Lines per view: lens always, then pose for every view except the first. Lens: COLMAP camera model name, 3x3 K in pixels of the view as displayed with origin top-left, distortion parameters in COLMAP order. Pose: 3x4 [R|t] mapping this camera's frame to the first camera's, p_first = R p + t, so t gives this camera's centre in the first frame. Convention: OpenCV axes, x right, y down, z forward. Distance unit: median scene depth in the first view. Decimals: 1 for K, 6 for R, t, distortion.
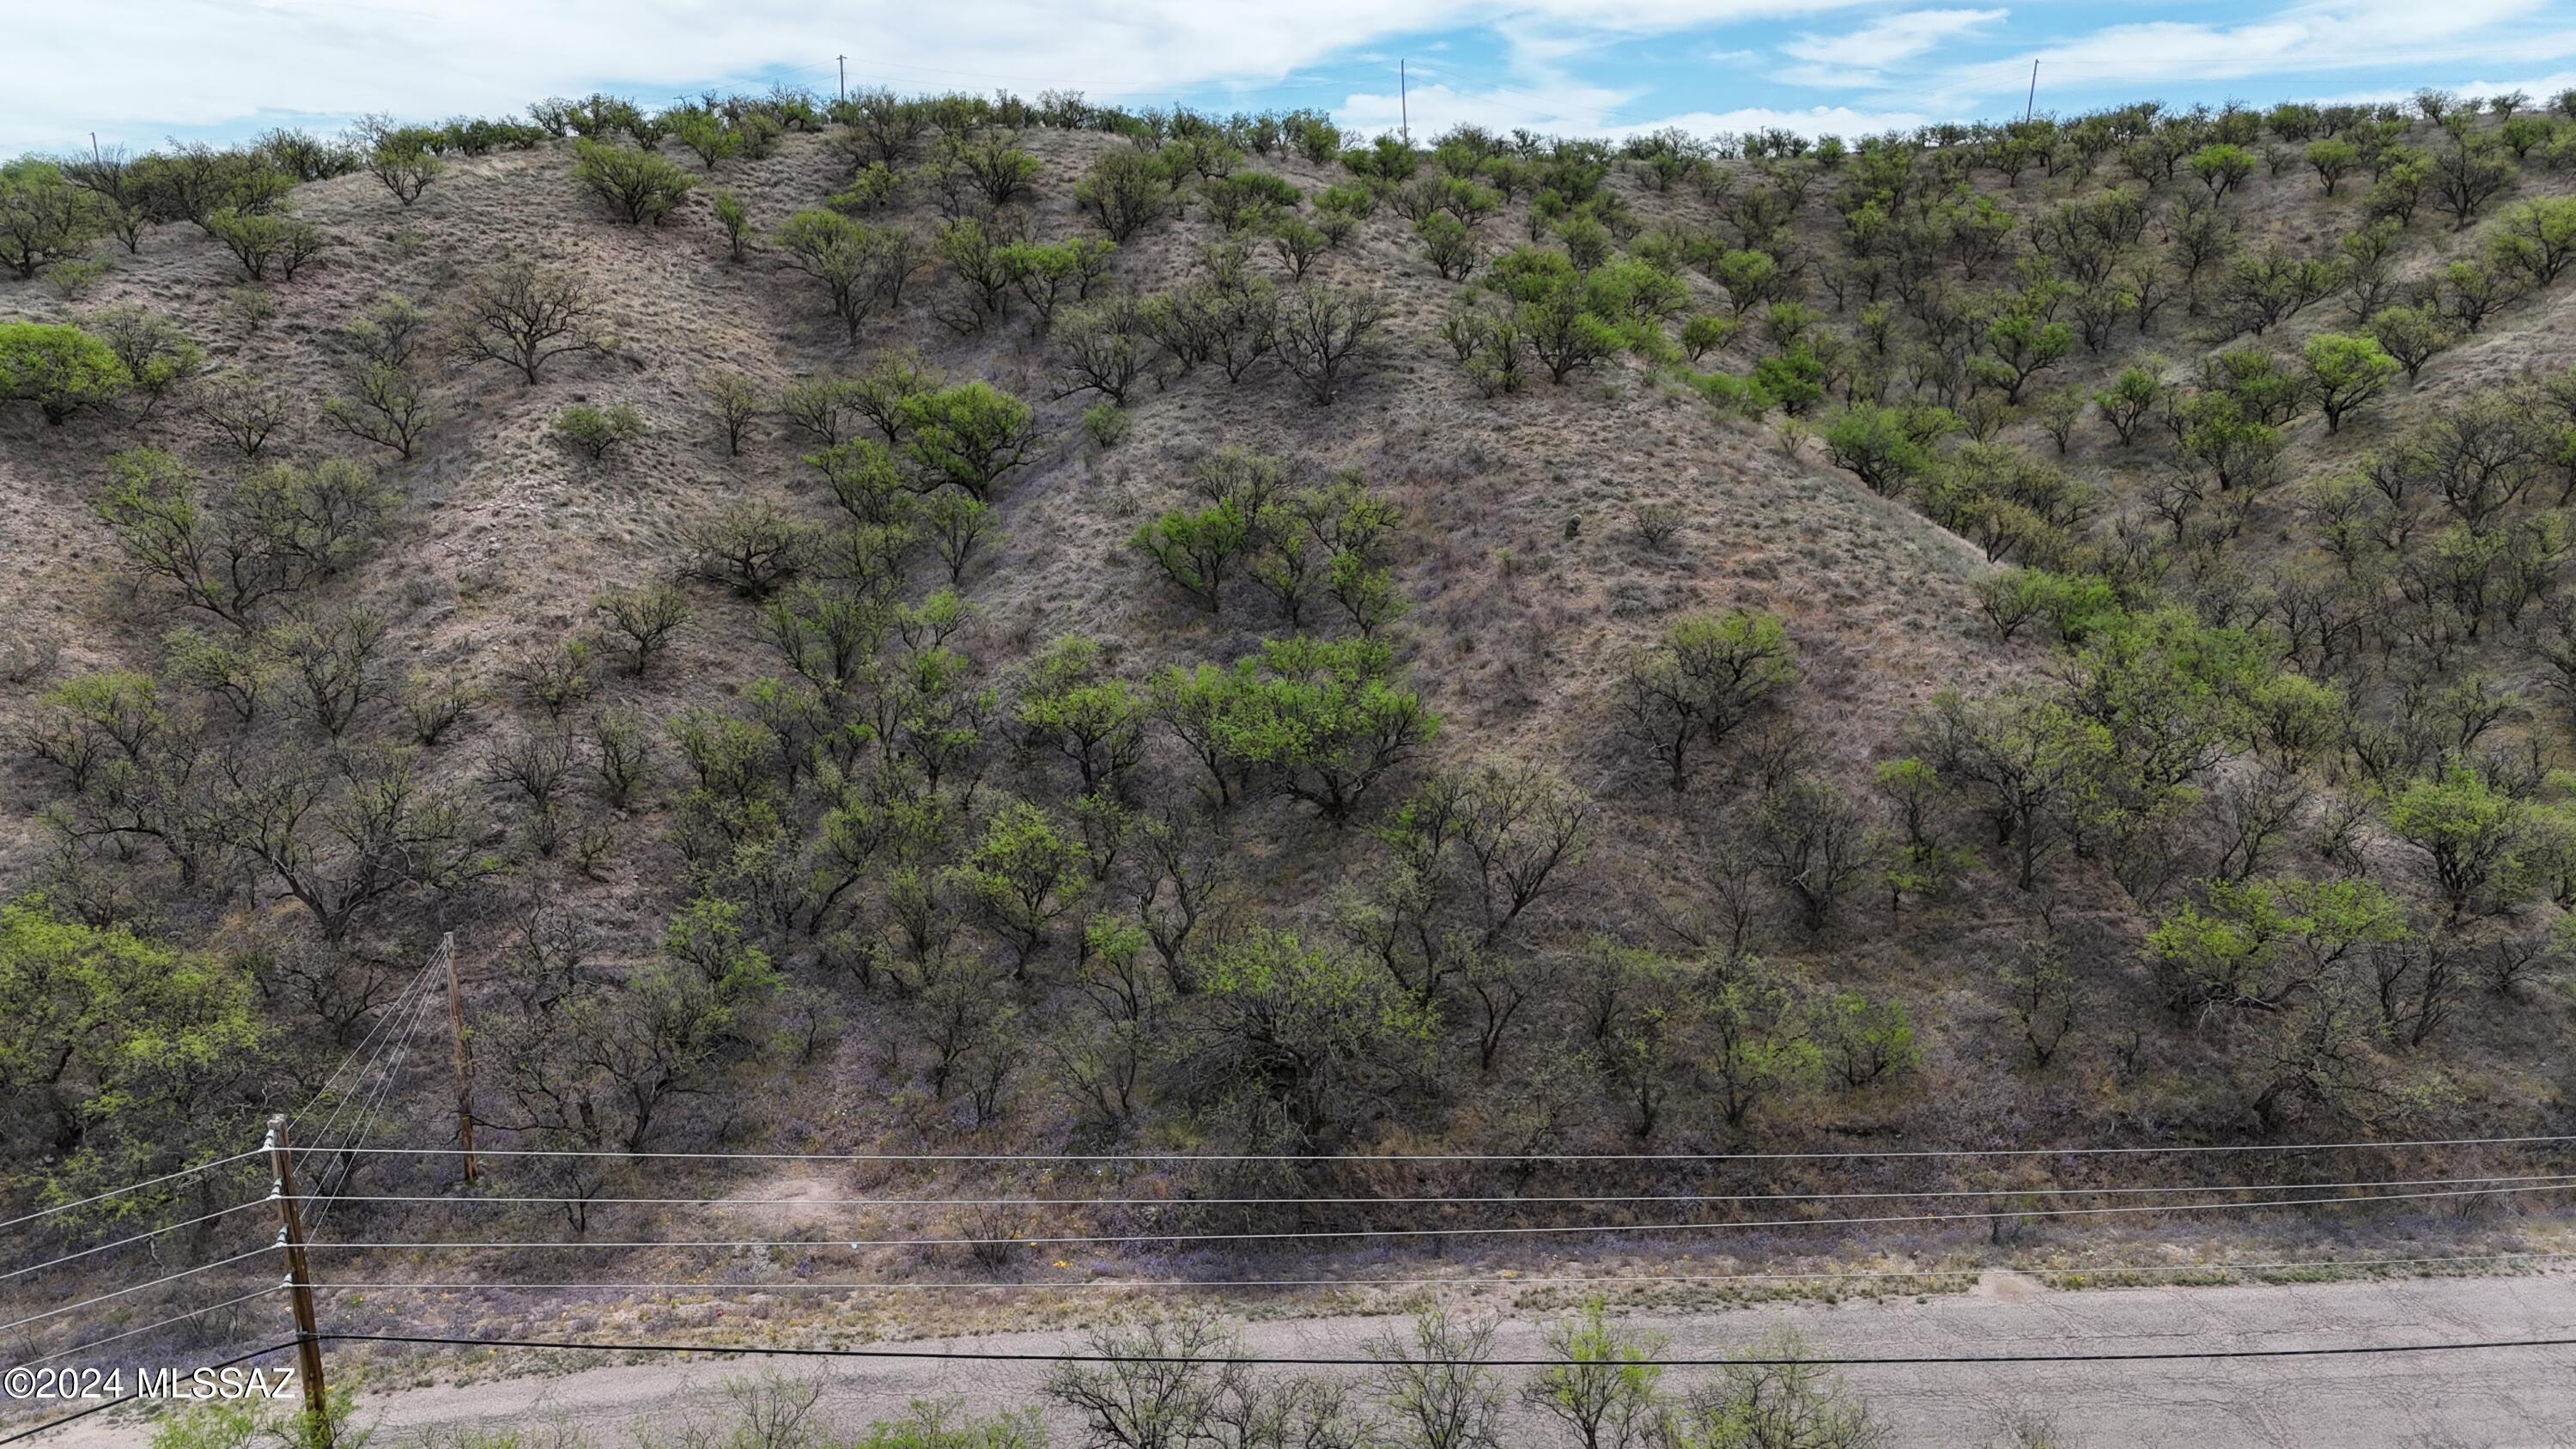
lens RADIAL K [[1972.7, 0, 1288.0], [0, 1972.7, 724.5], [0, 0, 1]] dist [0.073618, -0.079105]
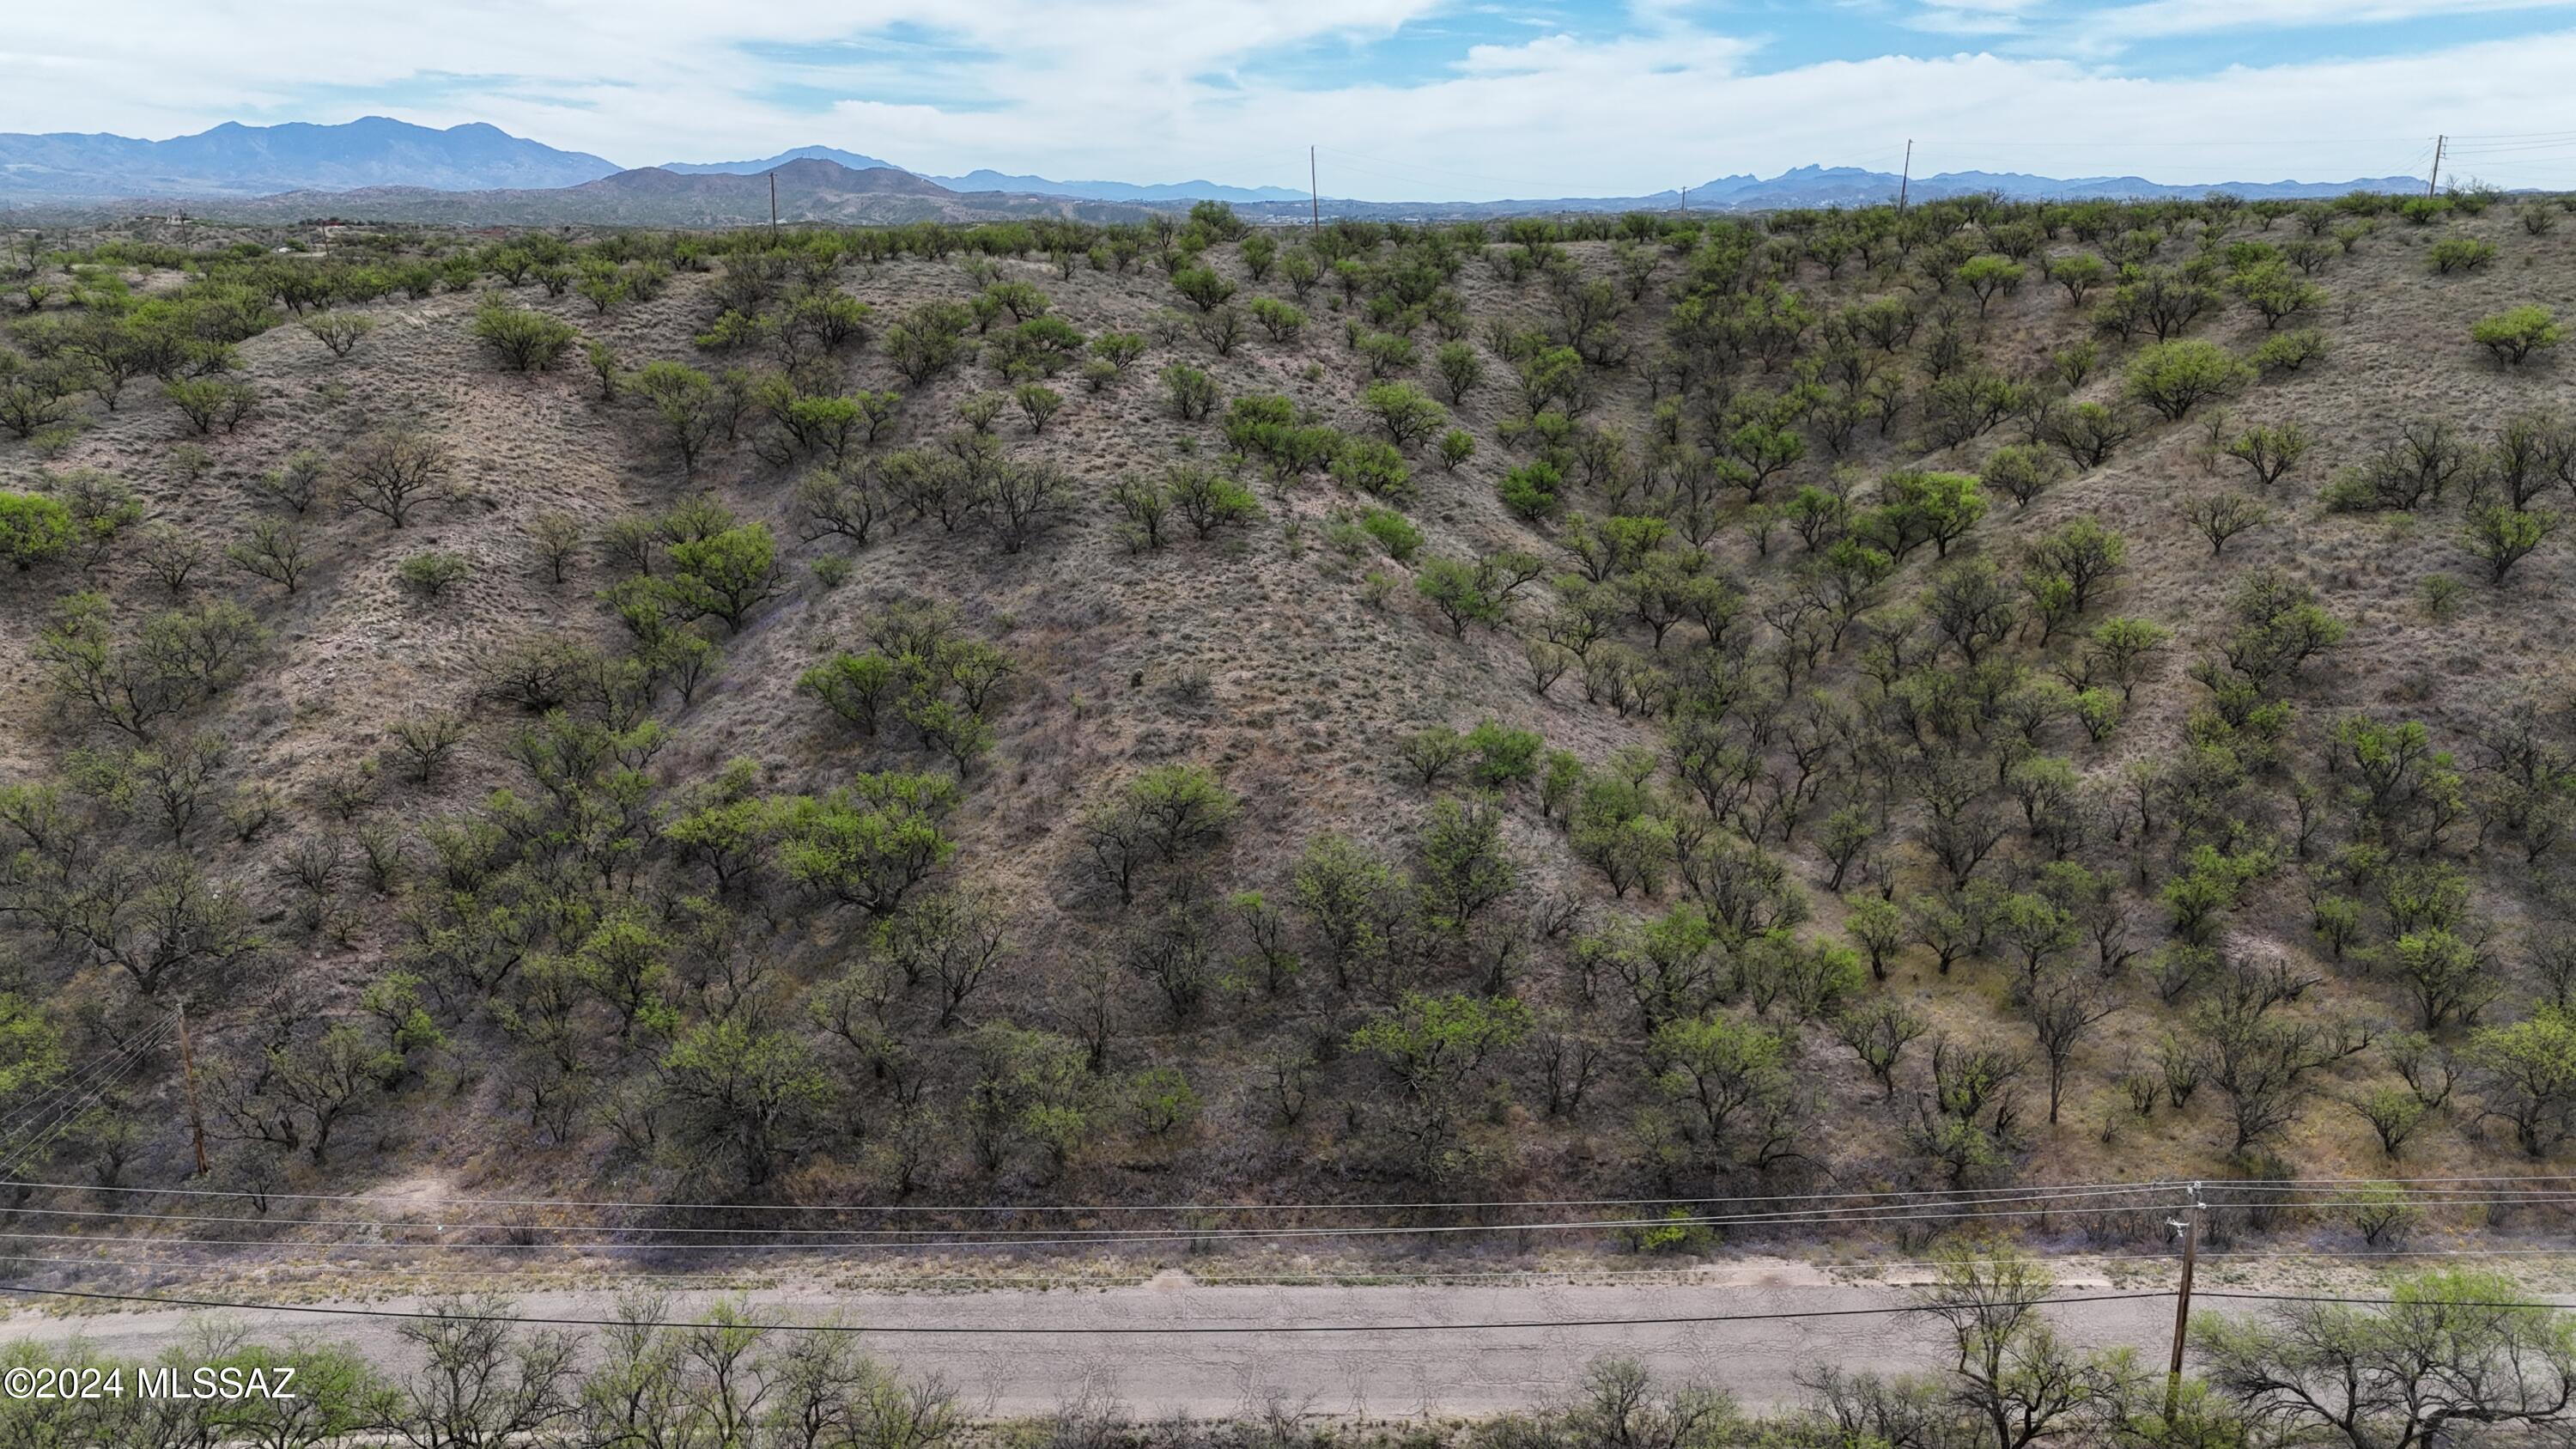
lens RADIAL K [[1972.7, 0, 1288.0], [0, 1972.7, 724.5], [0, 0, 1]] dist [0.073618, -0.079105]
pose [[0.997130, 0.018395, -0.073446, 0.330084], [-0.016705, 0.999583, 0.023548, -0.099771], [0.073849, -0.022254, 0.997021, -0.267151]]
